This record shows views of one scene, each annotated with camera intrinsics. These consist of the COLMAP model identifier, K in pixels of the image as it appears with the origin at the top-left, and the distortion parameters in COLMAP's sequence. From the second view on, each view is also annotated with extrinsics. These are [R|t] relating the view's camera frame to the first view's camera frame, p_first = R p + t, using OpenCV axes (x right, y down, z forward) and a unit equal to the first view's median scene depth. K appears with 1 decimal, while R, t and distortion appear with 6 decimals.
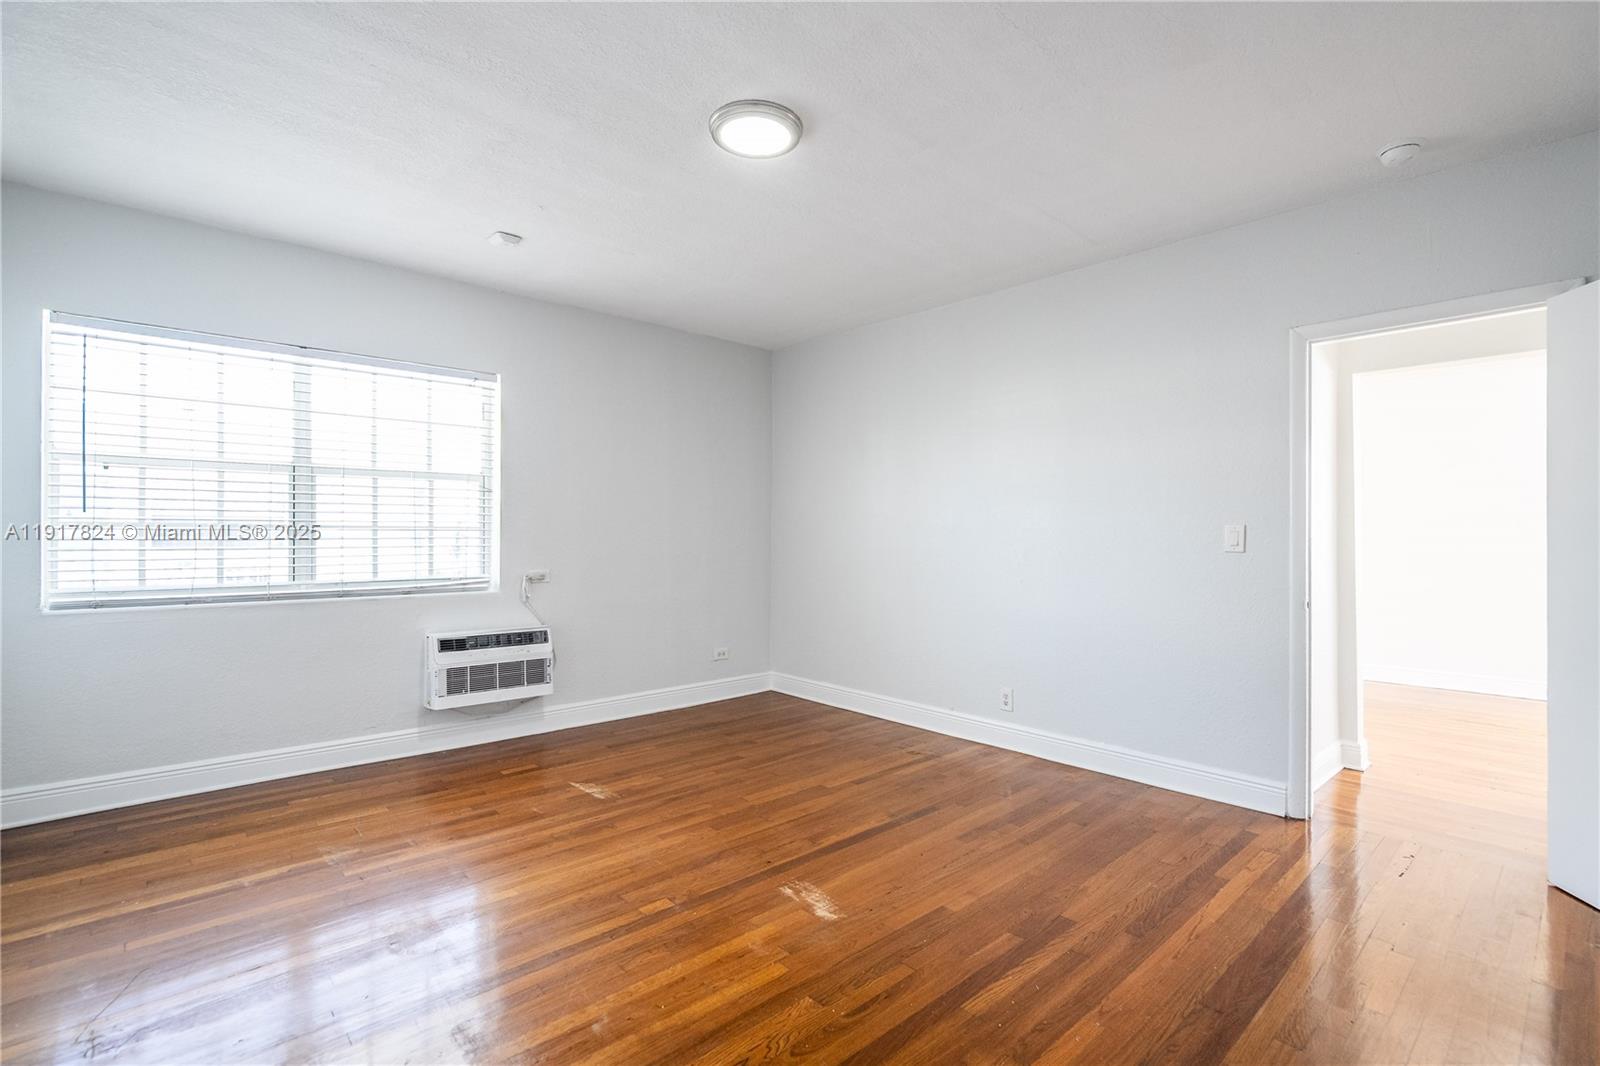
lens RADIAL K [[759.9, 0, 800.0], [0, 759.9, 533.0], [0, 0, 1]] dist [0.002166, 0.000560]
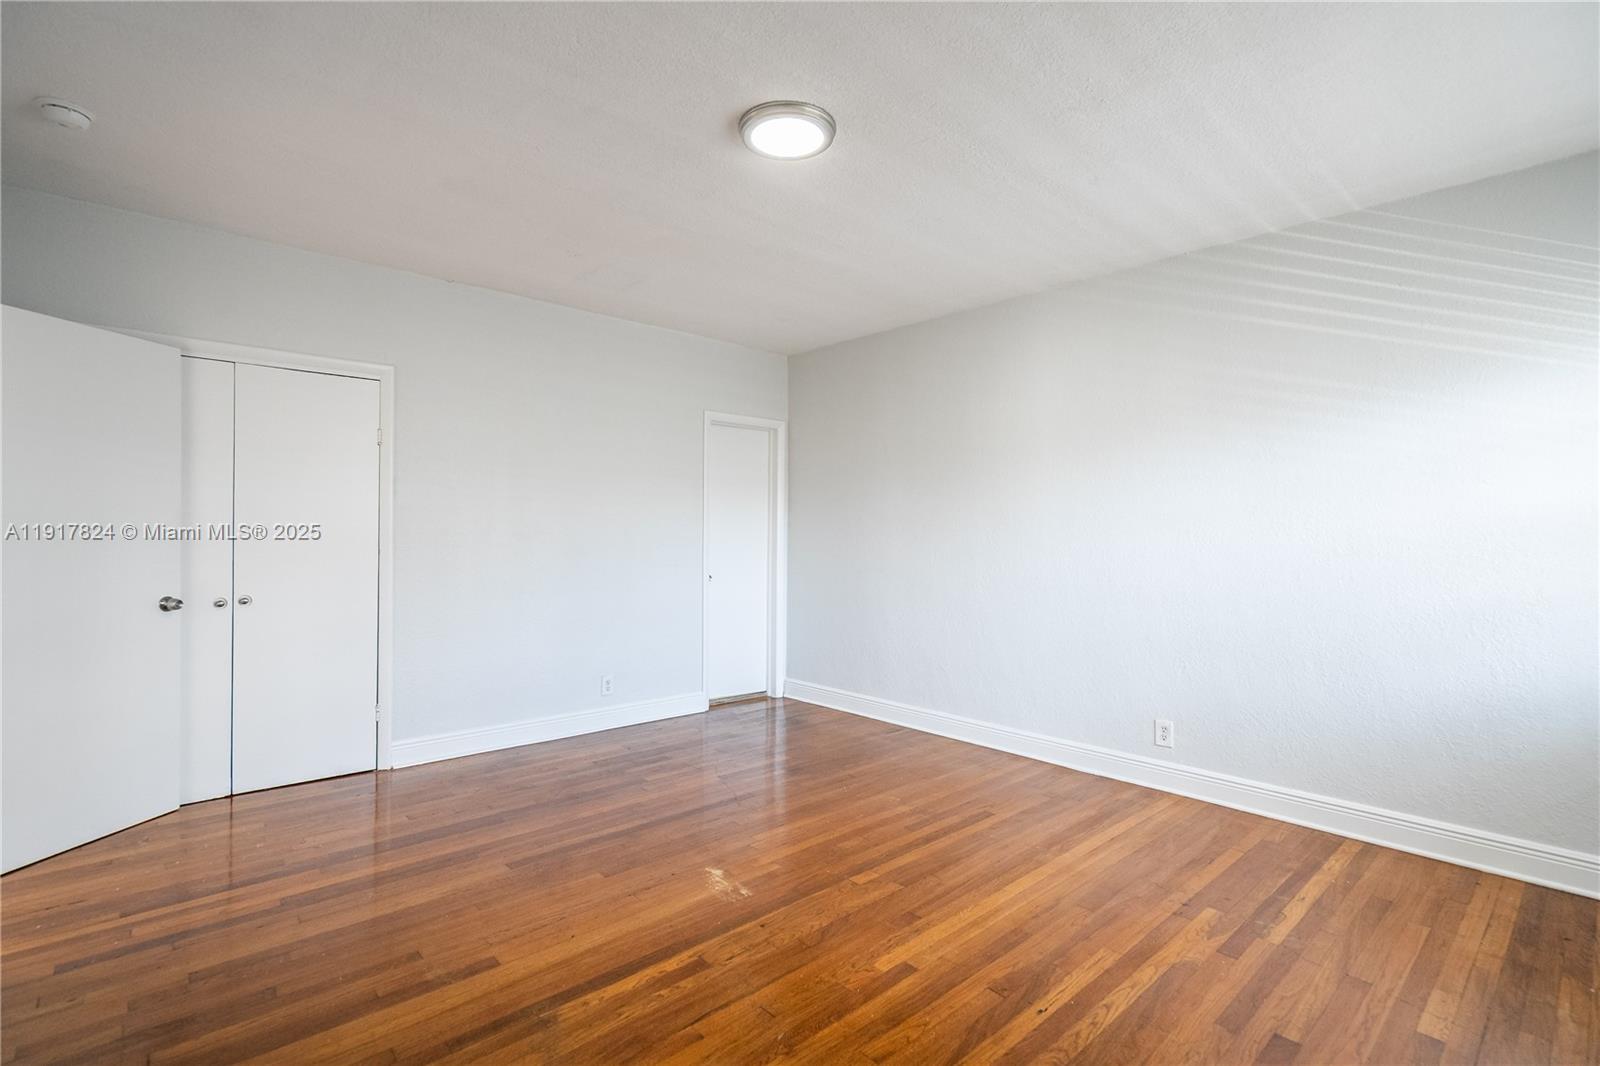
lens RADIAL K [[759.9, 0, 800.0], [0, 759.9, 533.0], [0, 0, 1]] dist [0.002166, 0.000560]
pose [[-0.999864, -0.012686, 0.010562, -0.086958], [-0.012741, 0.999906, -0.005154, -0.006050], [-0.010496, -0.005288, -0.999931, 1.855423]]
